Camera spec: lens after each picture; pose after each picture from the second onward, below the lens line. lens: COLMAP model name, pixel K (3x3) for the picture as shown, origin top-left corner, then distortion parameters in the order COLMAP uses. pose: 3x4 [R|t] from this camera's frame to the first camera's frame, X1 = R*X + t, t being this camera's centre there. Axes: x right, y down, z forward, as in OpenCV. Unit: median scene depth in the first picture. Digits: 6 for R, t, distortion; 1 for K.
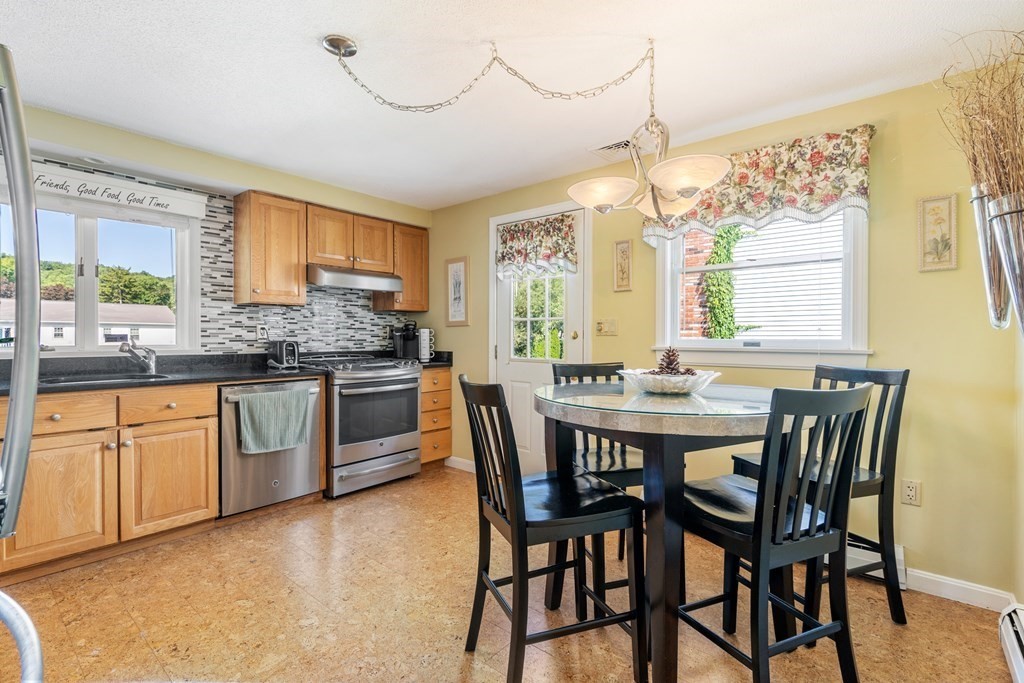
lens RADIAL K [[471.9, 0, 513.4], [0, 471.9, 342.4], [0, 0, 1]] dist [-0.006225, -0.001032]
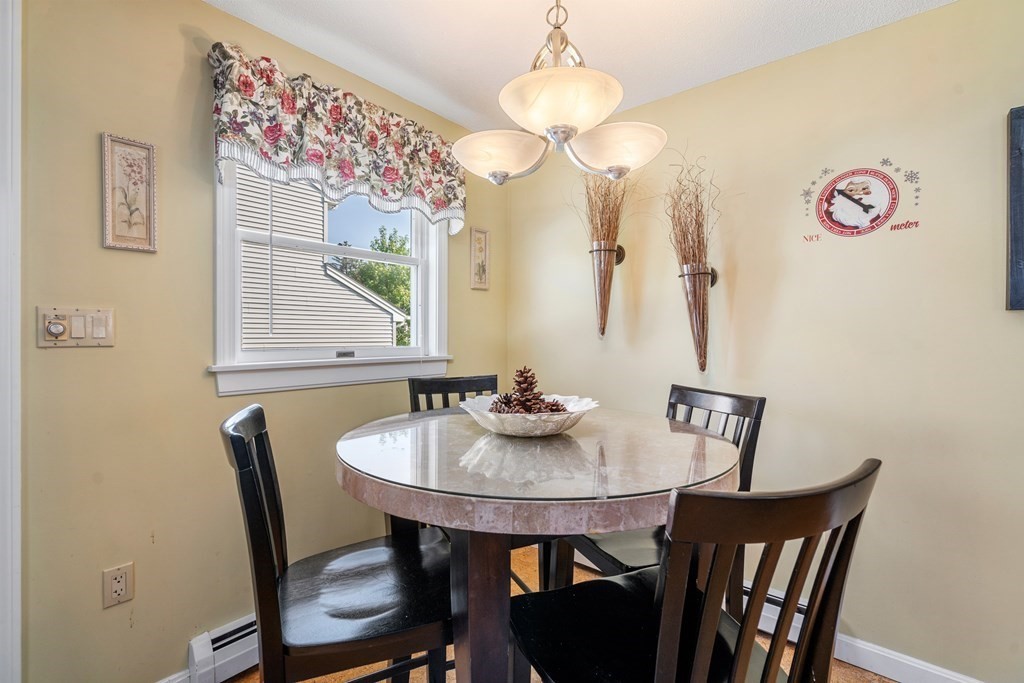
lens RADIAL K [[471.9, 0, 512.2], [0, 471.9, 334.9], [0, 0, 1]] dist [-0.006225, -0.001032]
pose [[-0.012912, -0.009397, 0.999872, -0.241560], [-0.000175, 0.999956, 0.009396, -0.032086], [-0.999917, -0.000054, -0.012914, 0.665252]]
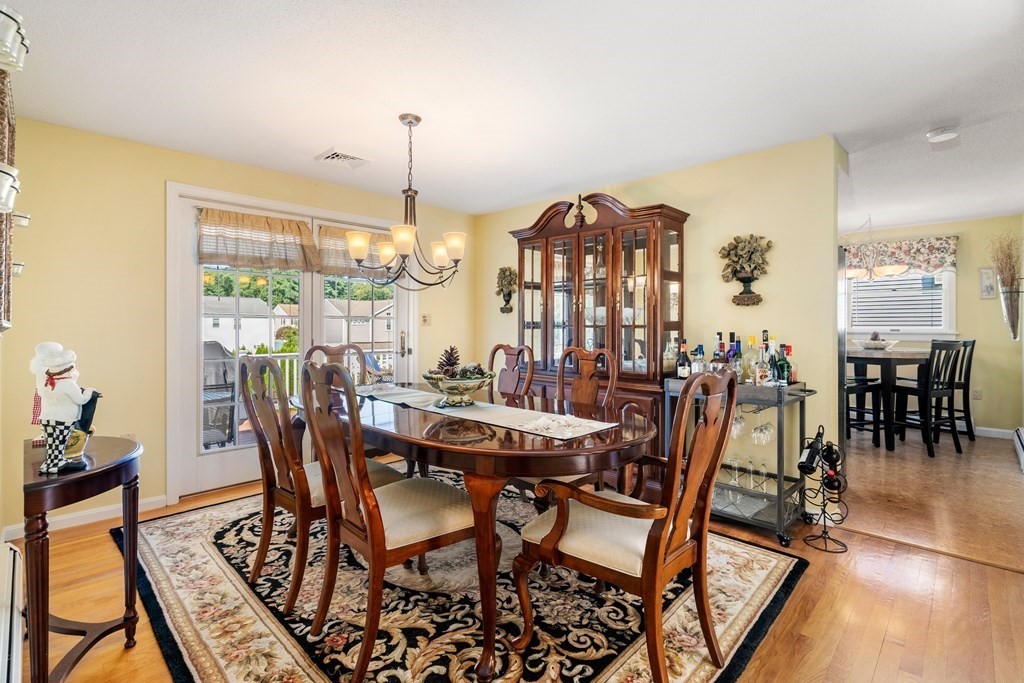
lens RADIAL K [[471.9, 0, 518.3], [0, 471.9, 326.2], [0, 0, 1]] dist [-0.006225, -0.001032]
pose [[0.997607, 0.002204, -0.069101, -0.914931], [-0.003181, 0.999897, -0.014021, 0.017327], [0.069063, 0.014207, 0.997511, -1.073079]]
